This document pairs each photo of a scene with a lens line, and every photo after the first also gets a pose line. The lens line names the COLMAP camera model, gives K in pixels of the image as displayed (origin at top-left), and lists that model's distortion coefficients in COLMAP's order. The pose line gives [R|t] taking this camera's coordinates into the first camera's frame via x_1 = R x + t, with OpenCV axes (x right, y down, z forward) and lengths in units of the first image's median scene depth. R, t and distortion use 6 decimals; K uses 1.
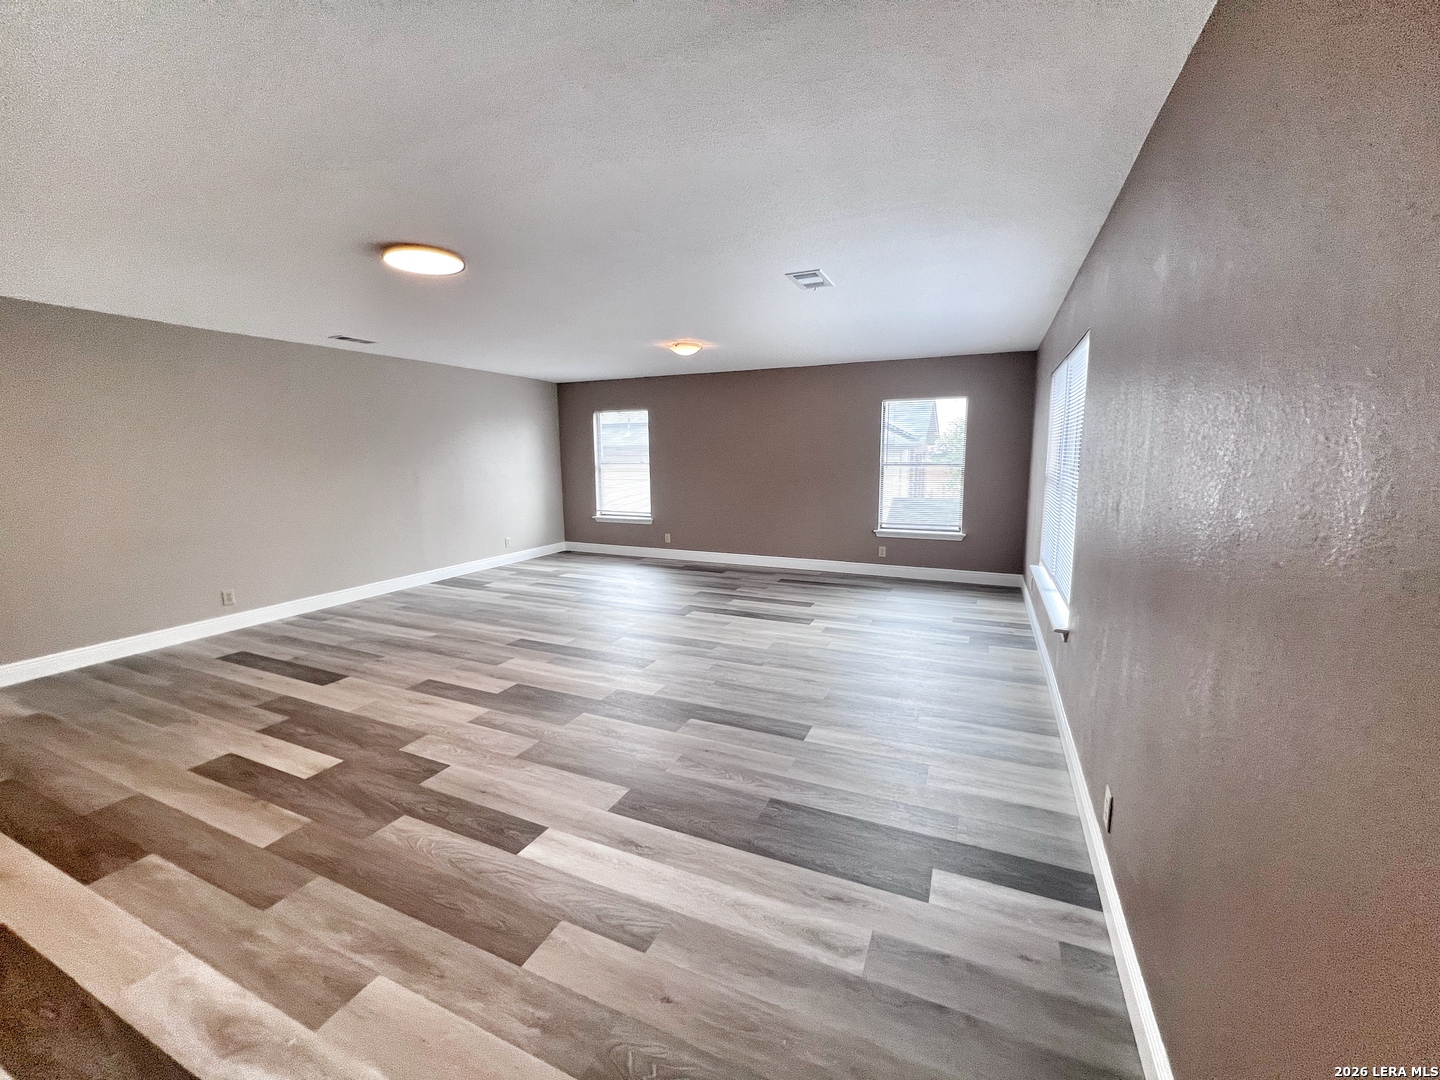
lens RADIAL K [[578.1, 0, 718.1], [0, 578.1, 536.3], [0, 0, 1]] dist [0.000382, -0.000175]
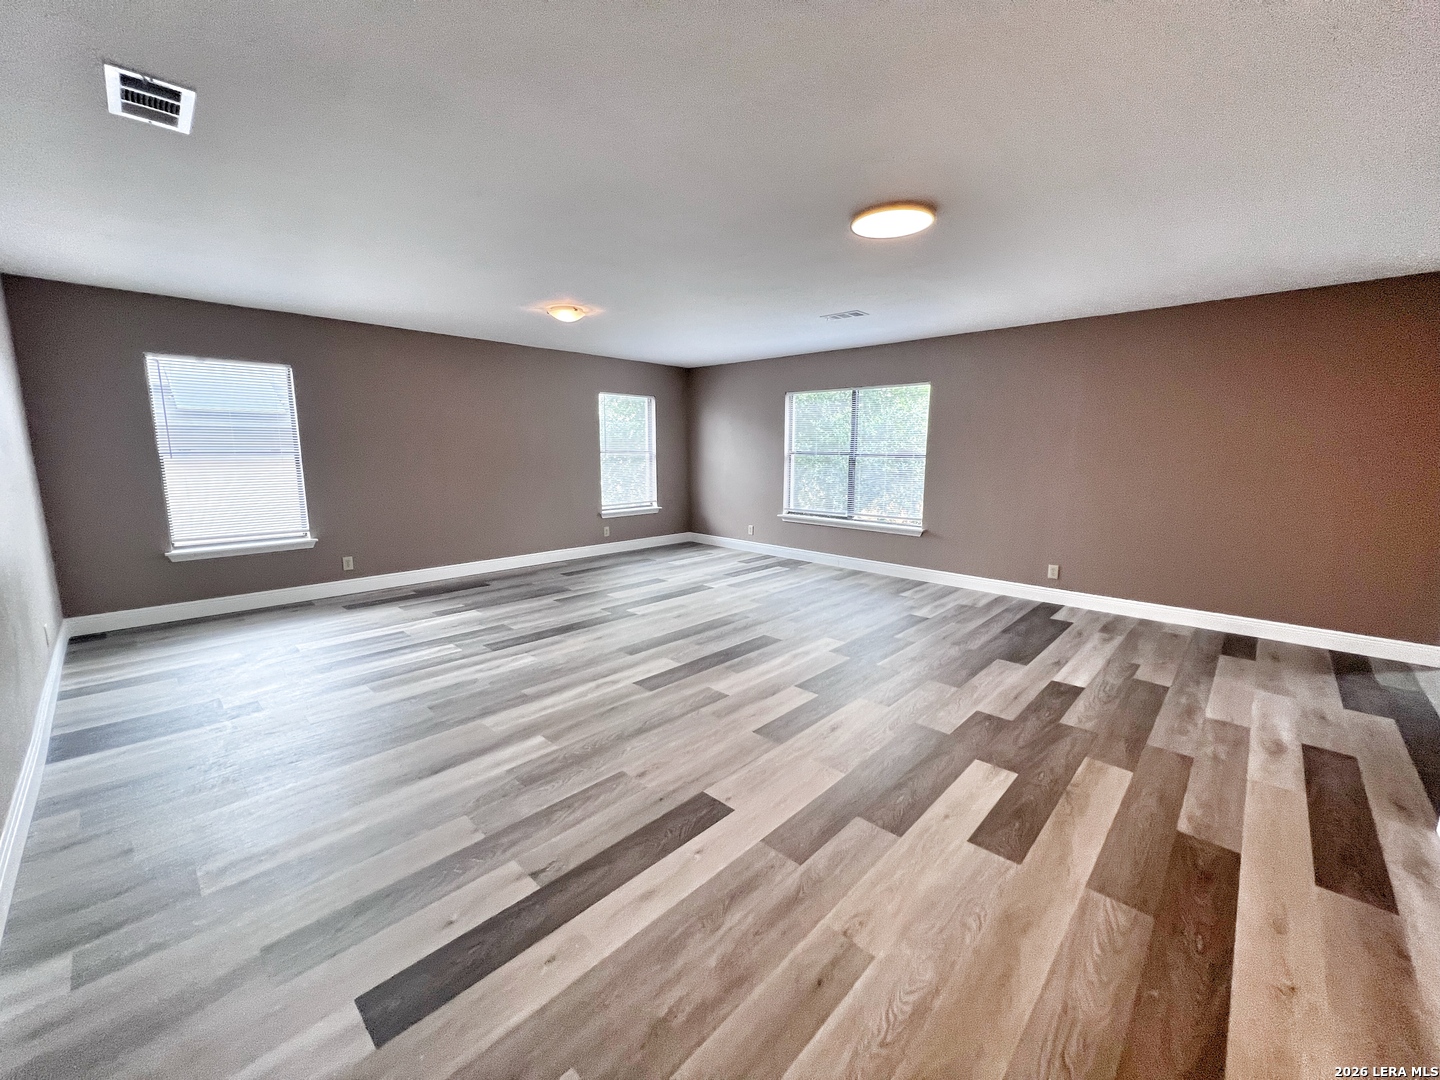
lens RADIAL K [[576.5, 0, 717.9], [0, 576.5, 537.0], [0, 0, 1]] dist [-0.000933, 0.000365]
pose [[0.330643, -0.139167, 0.933439, -1.273162], [0.126575, 0.986671, 0.102268, -0.092094], [-0.935230, 0.084336, 0.343851, 0.823150]]
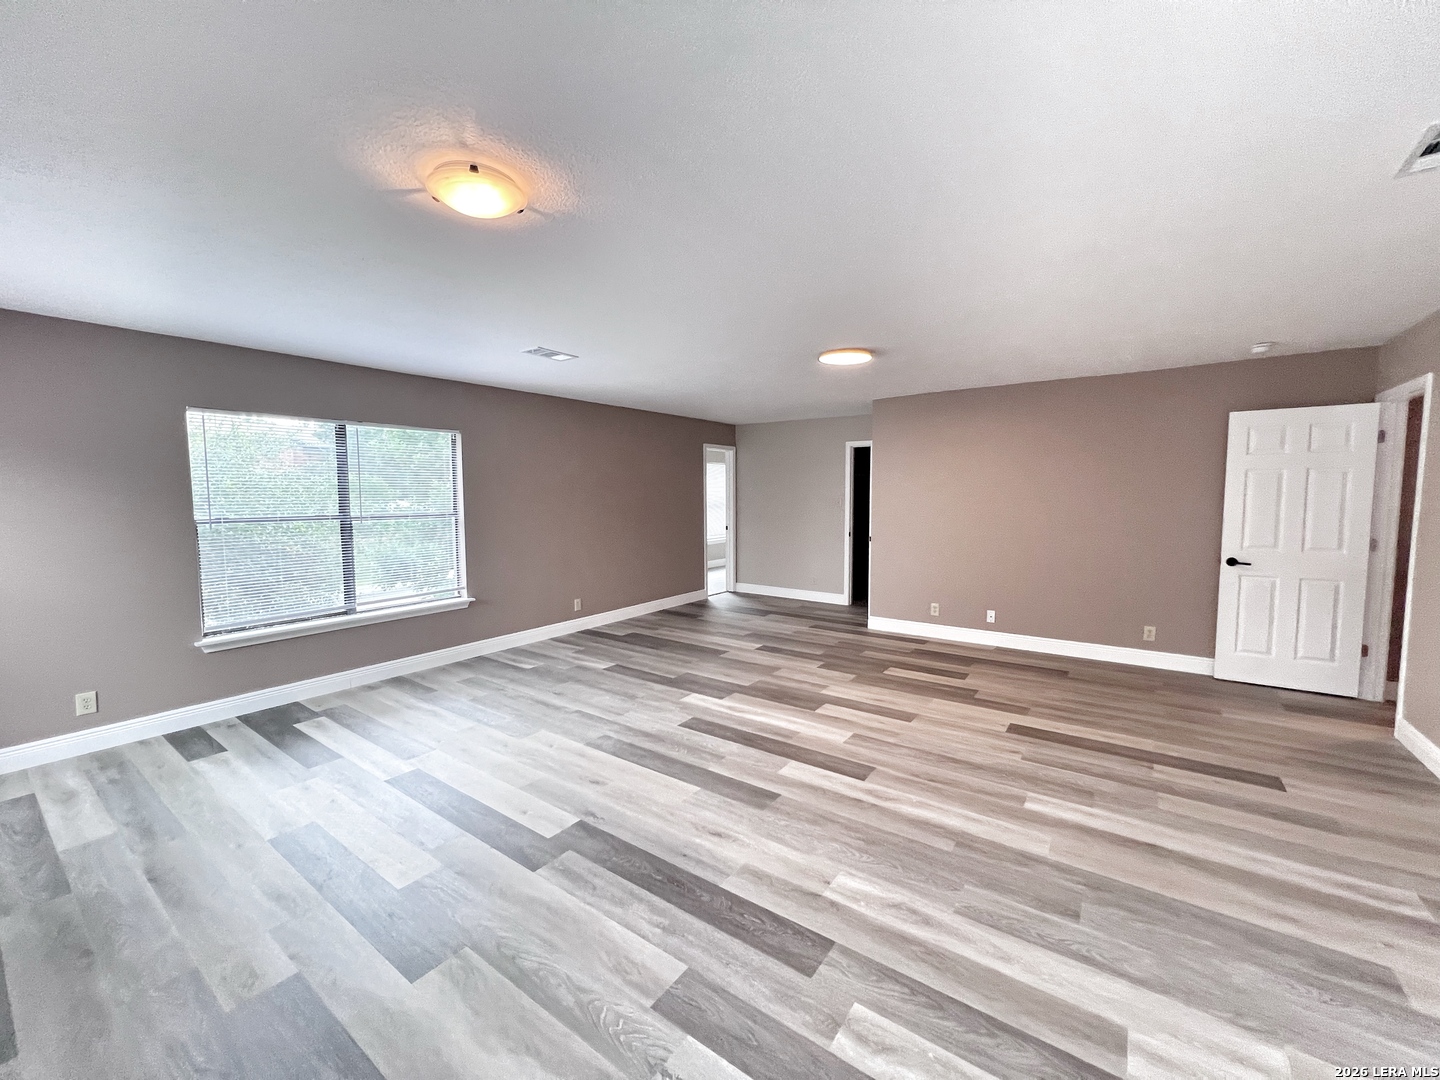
lens RADIAL K [[576.5, 0, 717.9], [0, 576.5, 537.0], [0, 0, 1]] dist [-0.000933, 0.000365]
pose [[-0.979201, -0.001909, 0.202884, -0.409778], [0.041961, 0.976431, 0.211712, -0.300849], [-0.198507, 0.215822, -0.956042, 2.081563]]
